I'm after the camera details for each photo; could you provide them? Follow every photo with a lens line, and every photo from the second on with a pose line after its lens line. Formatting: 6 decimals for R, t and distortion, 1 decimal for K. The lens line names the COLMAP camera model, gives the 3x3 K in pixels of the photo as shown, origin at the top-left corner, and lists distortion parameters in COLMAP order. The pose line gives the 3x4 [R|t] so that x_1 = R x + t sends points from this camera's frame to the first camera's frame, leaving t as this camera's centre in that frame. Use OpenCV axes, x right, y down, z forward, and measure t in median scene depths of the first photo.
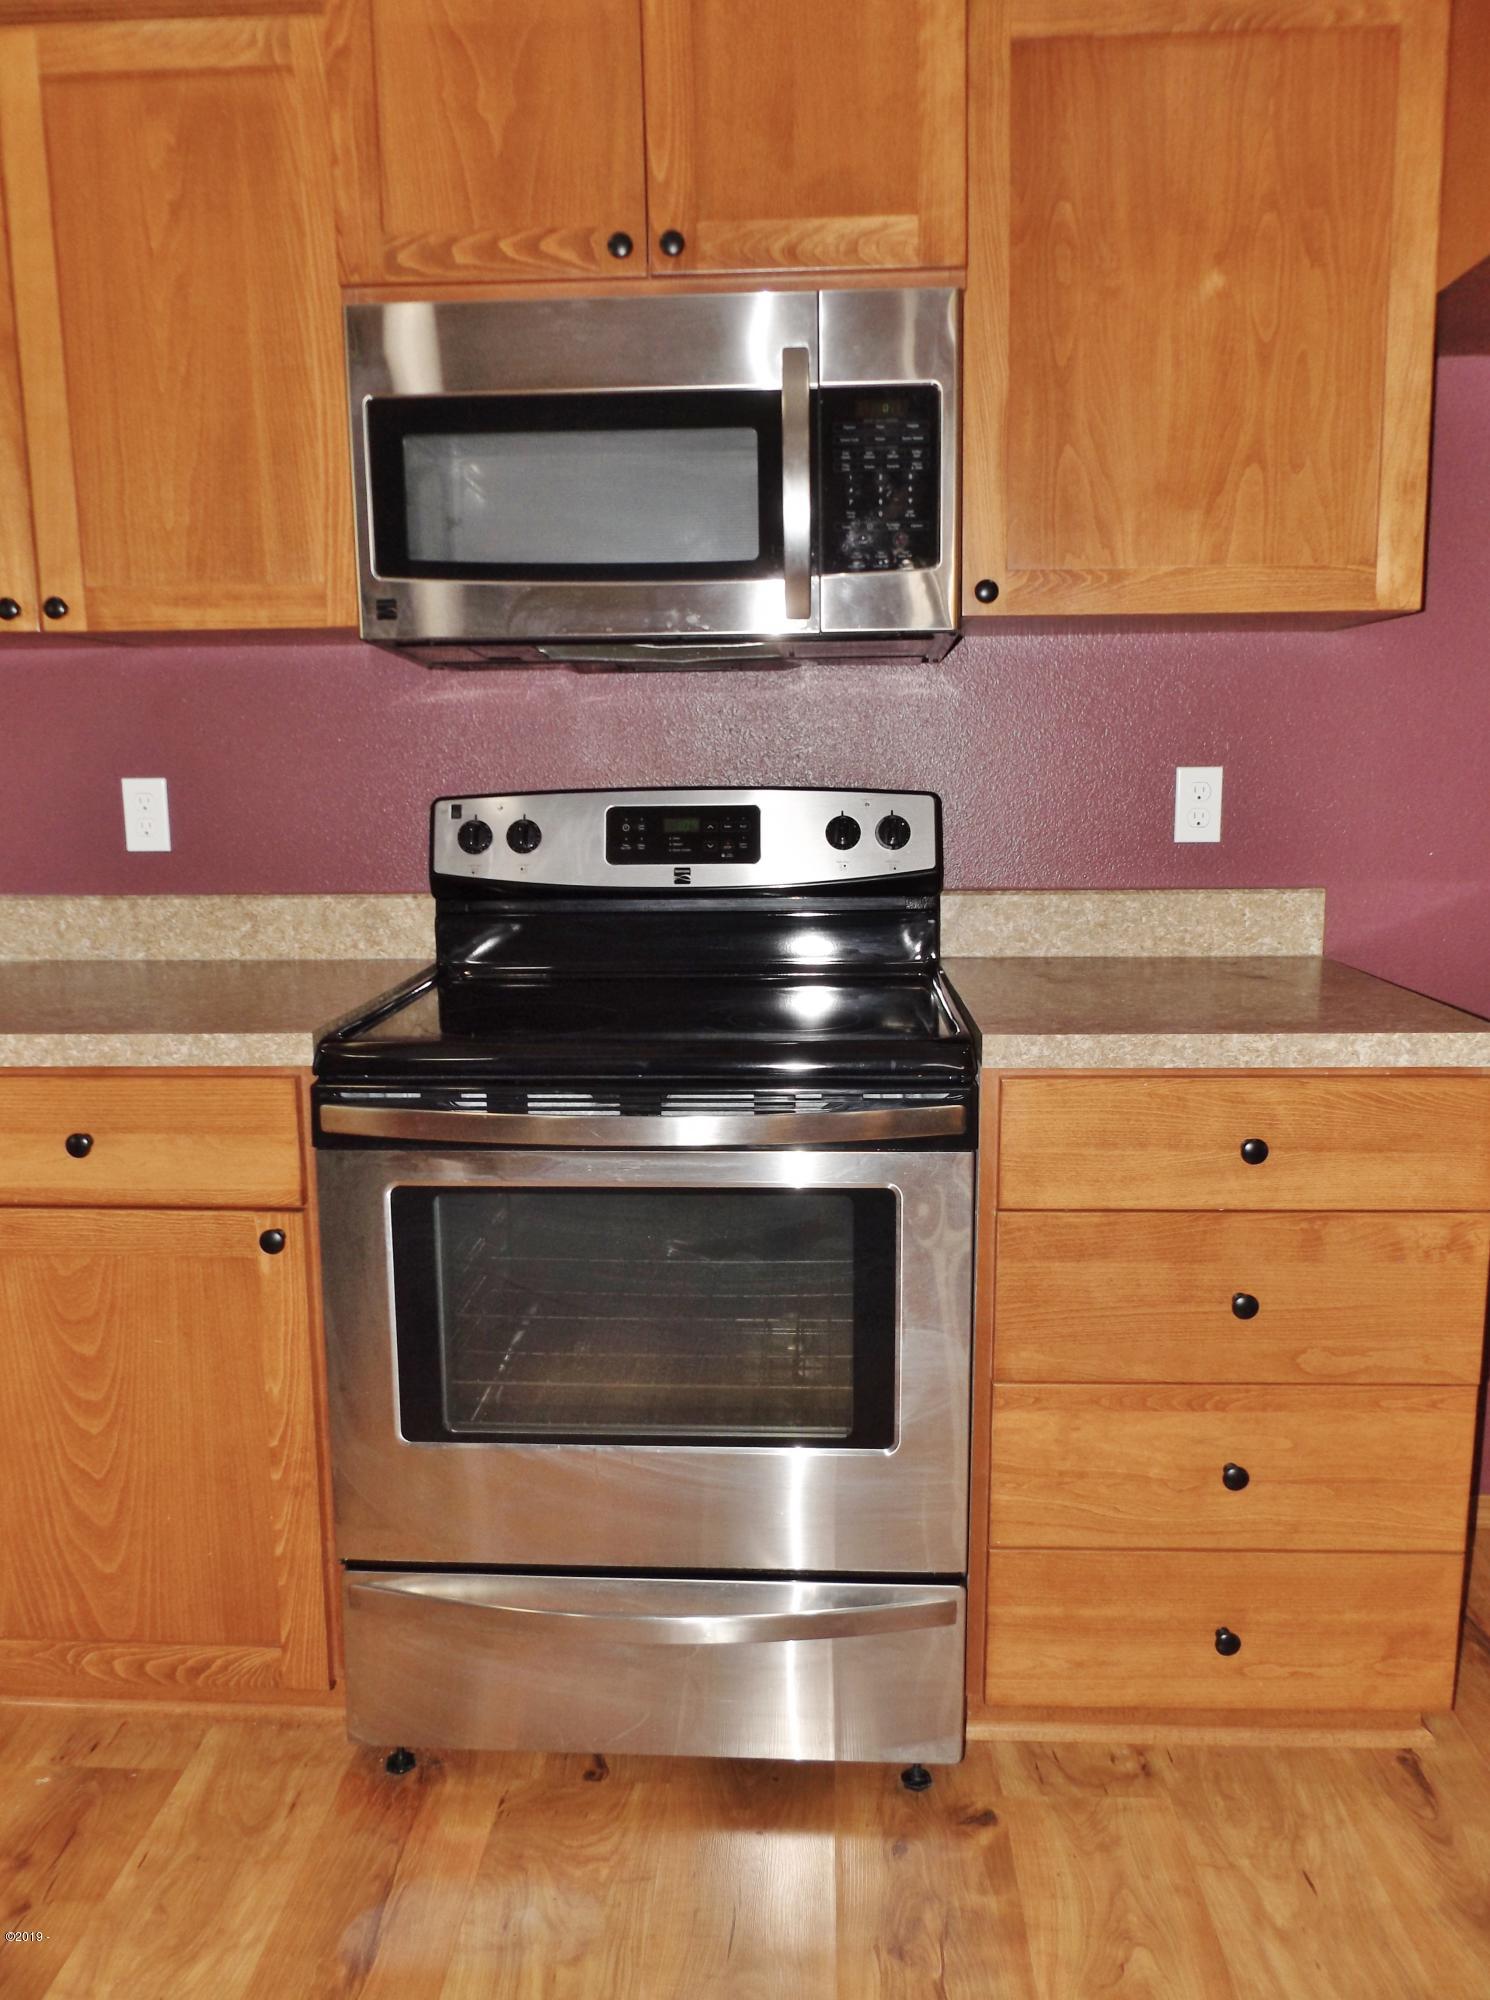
lens RADIAL K [[1511.8, 0, 727.1], [0, 1511.8, 997.8], [0, 0, 1]] dist [-0.009162, 0.003266]
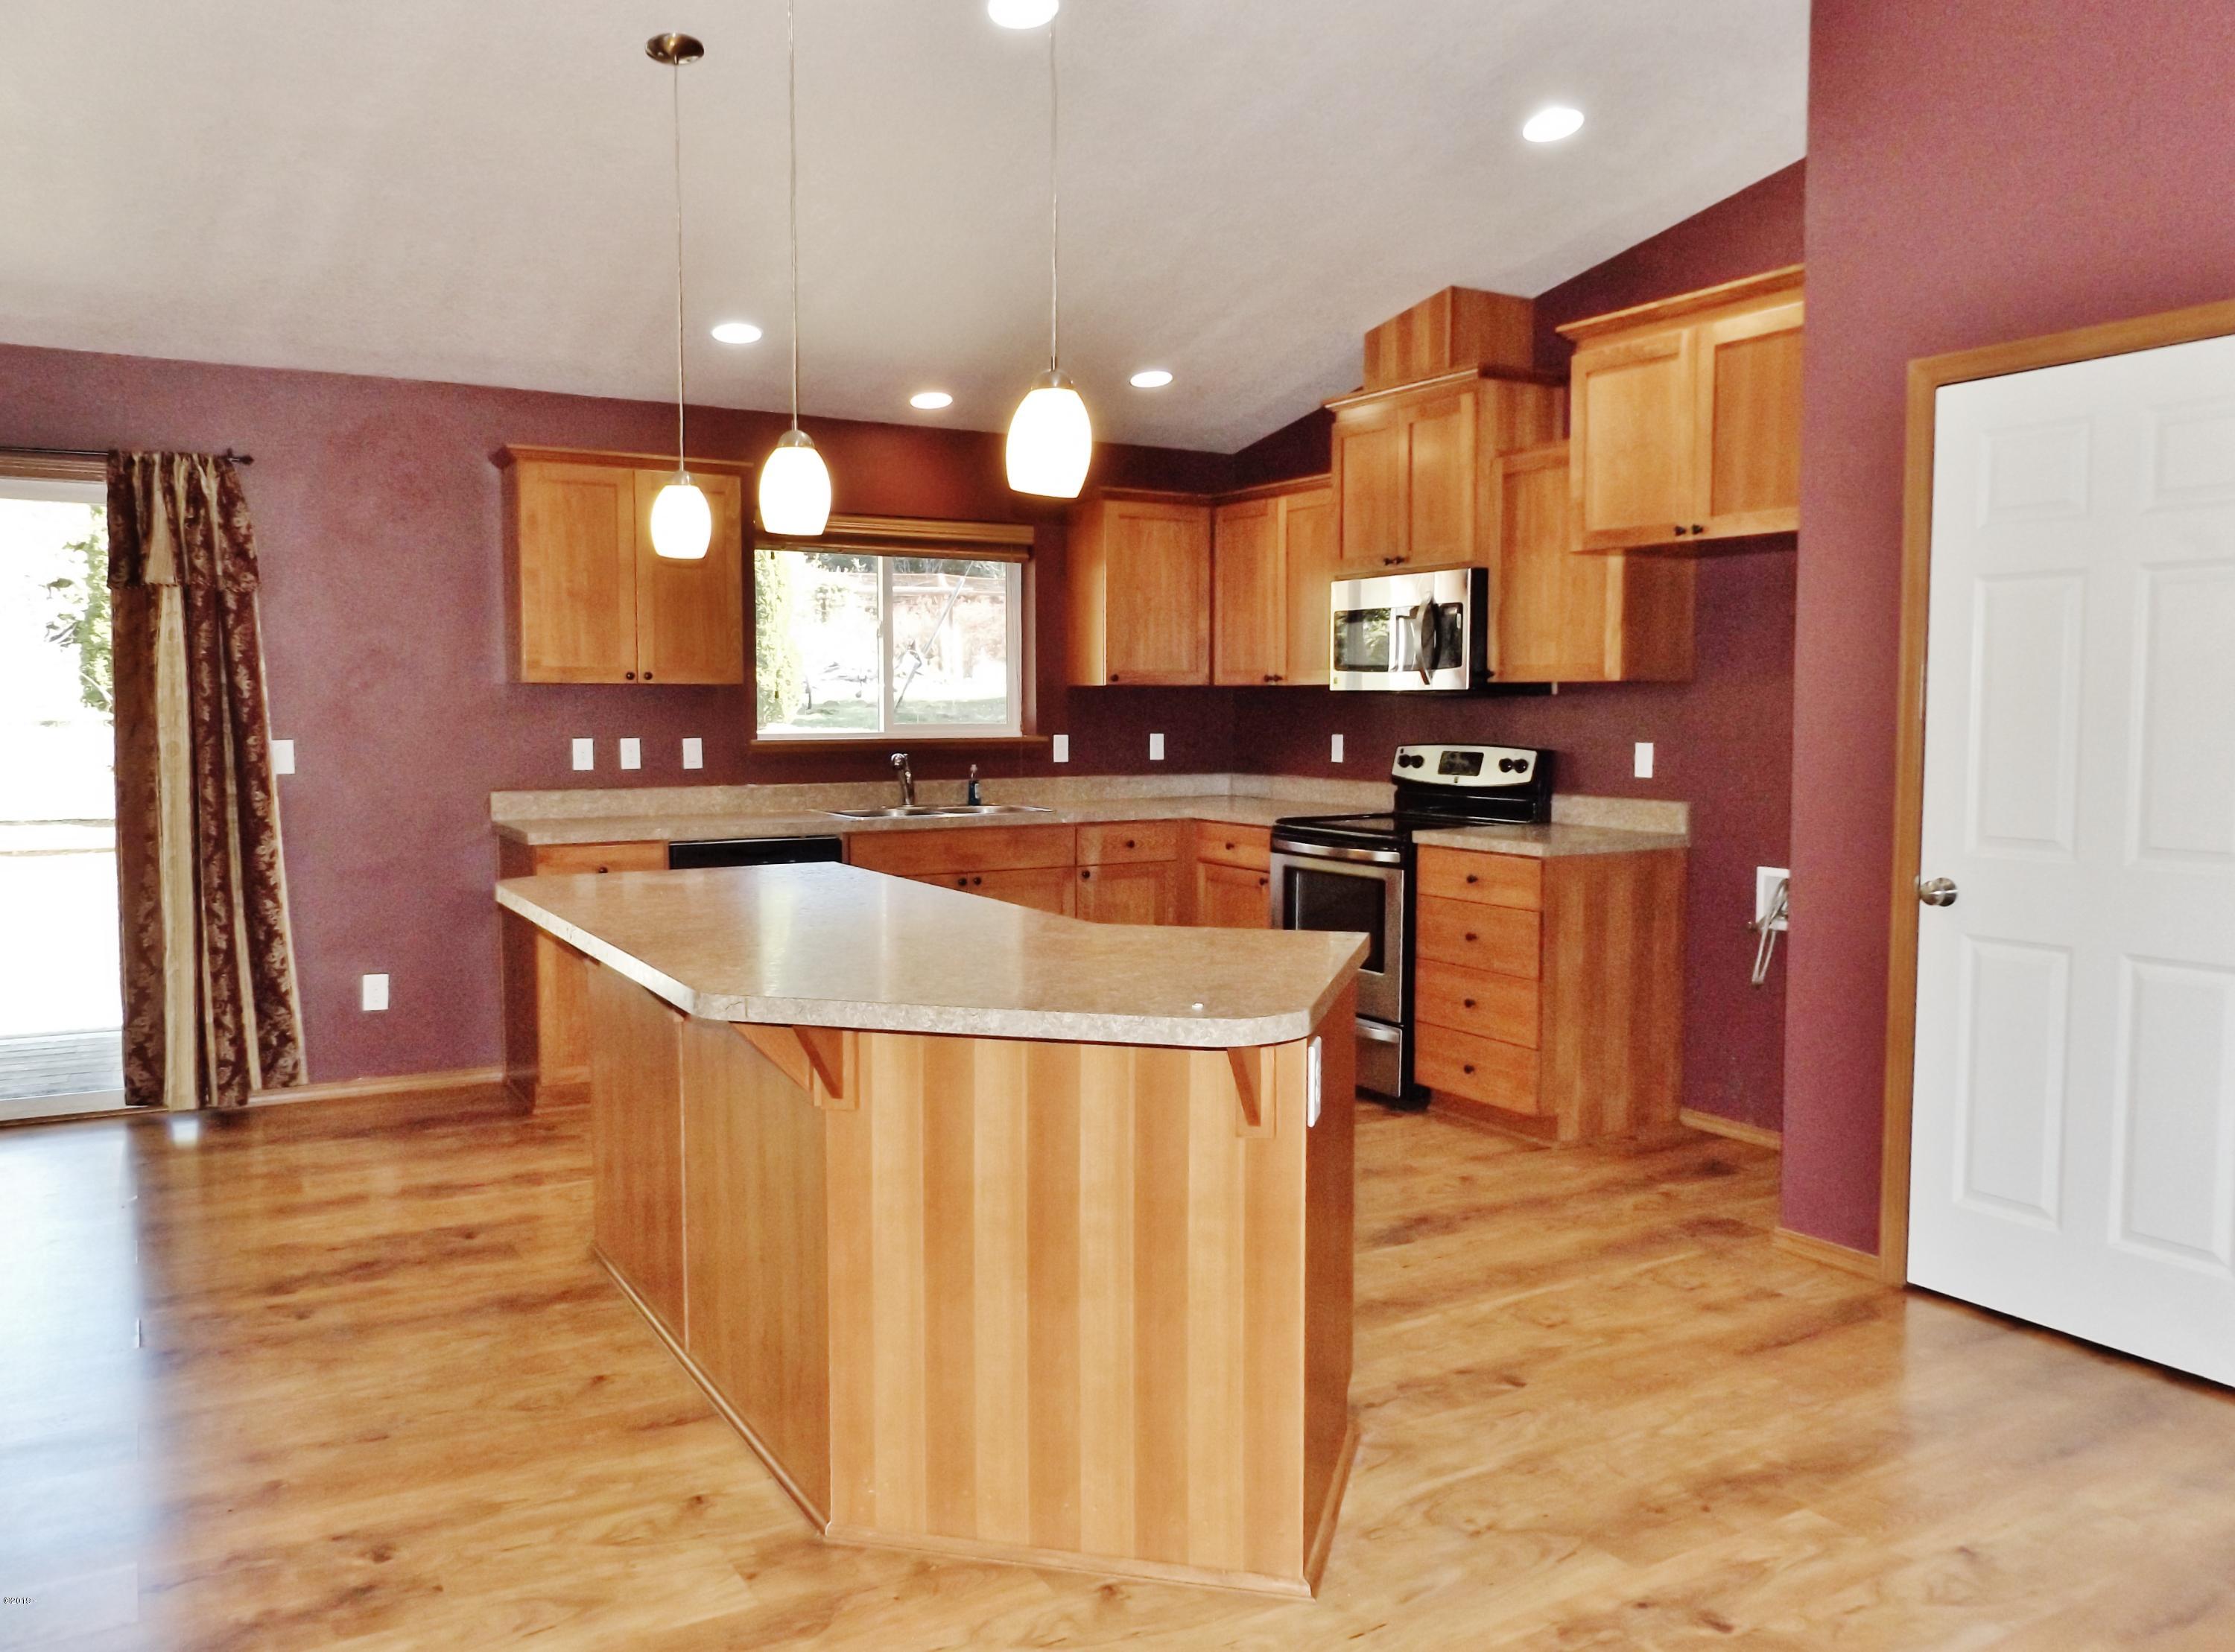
lens RADIAL K [[1689.3, 0, 1130.4], [0, 1689.3, 822.6], [0, 0, 1]] dist [-0.009162, 0.003266]
pose [[0.552323, 0.070616, -0.830634, 2.339637], [-0.139818, 0.990138, -0.008795, 0.103217], [0.821821, 0.120995, 0.556749, -1.145810]]
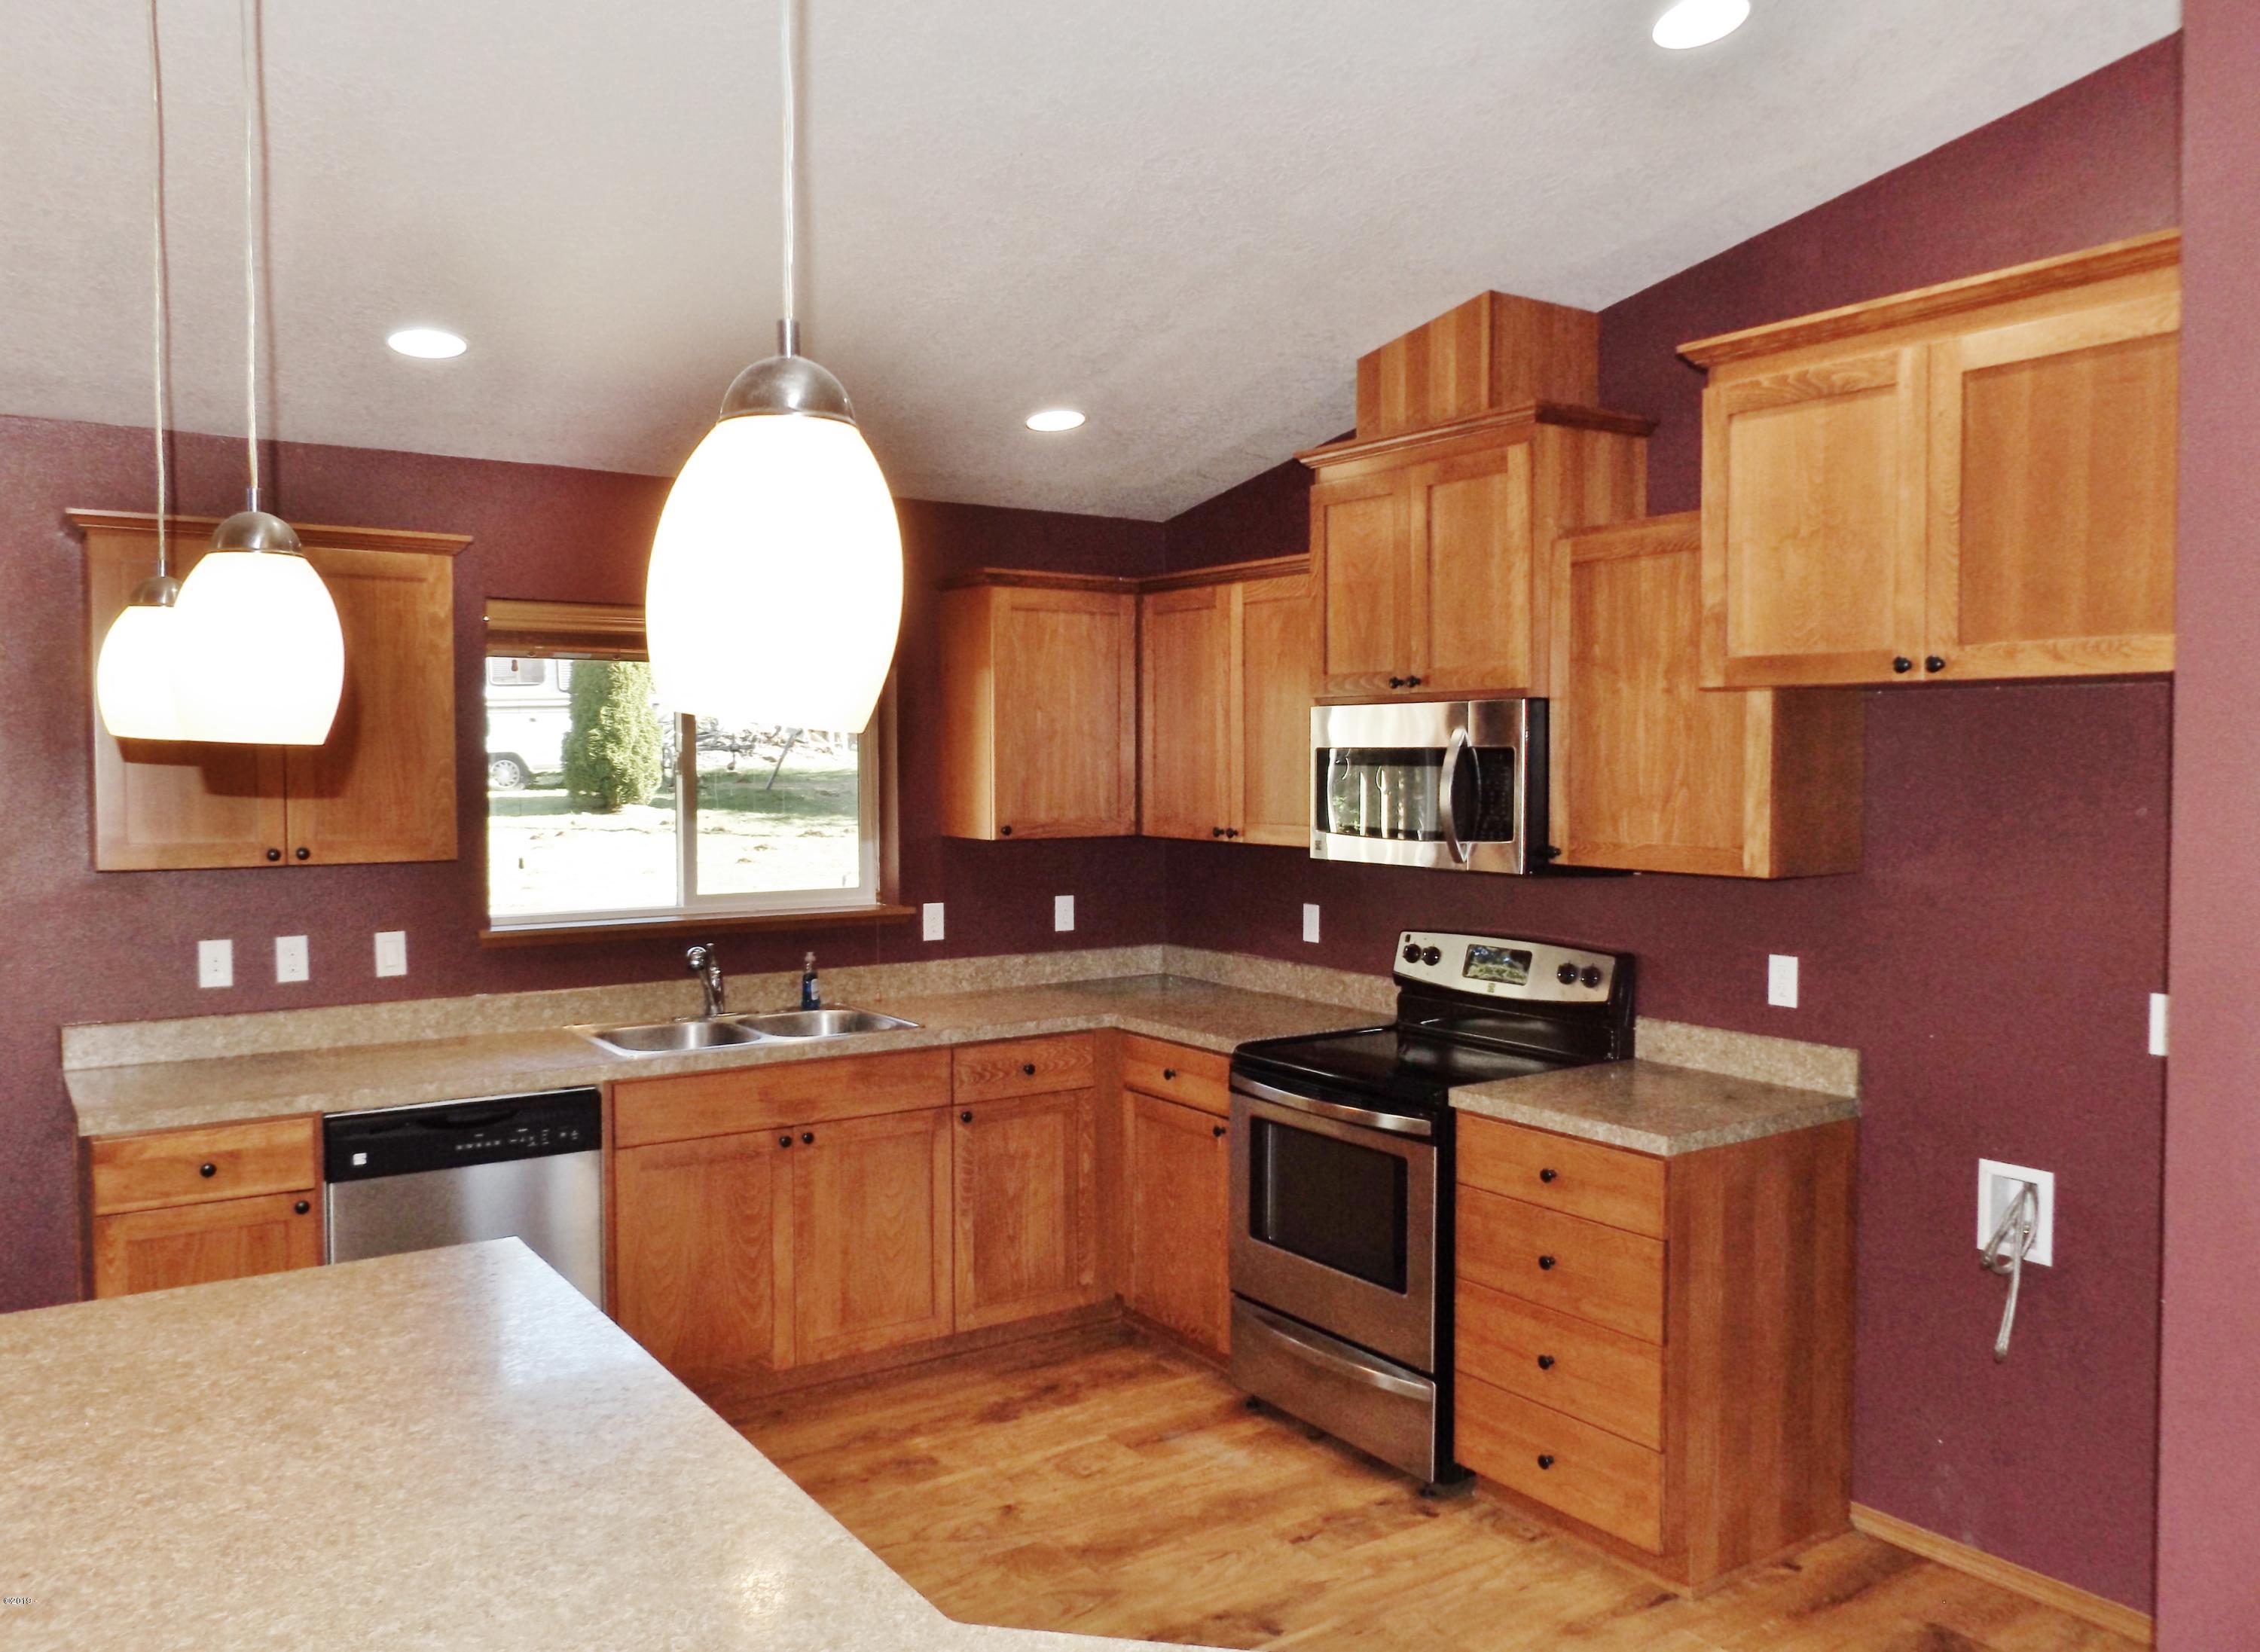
lens RADIAL K [[1708.3, 0, 1145.4], [0, 1708.3, 827.0], [0, 0, 1]] dist [-0.009162, 0.003266]
pose [[0.607505, 0.044347, -0.793077, 1.522905], [-0.131855, 0.990218, -0.045632, -0.144862], [0.783296, 0.132293, 0.607410, -0.636208]]
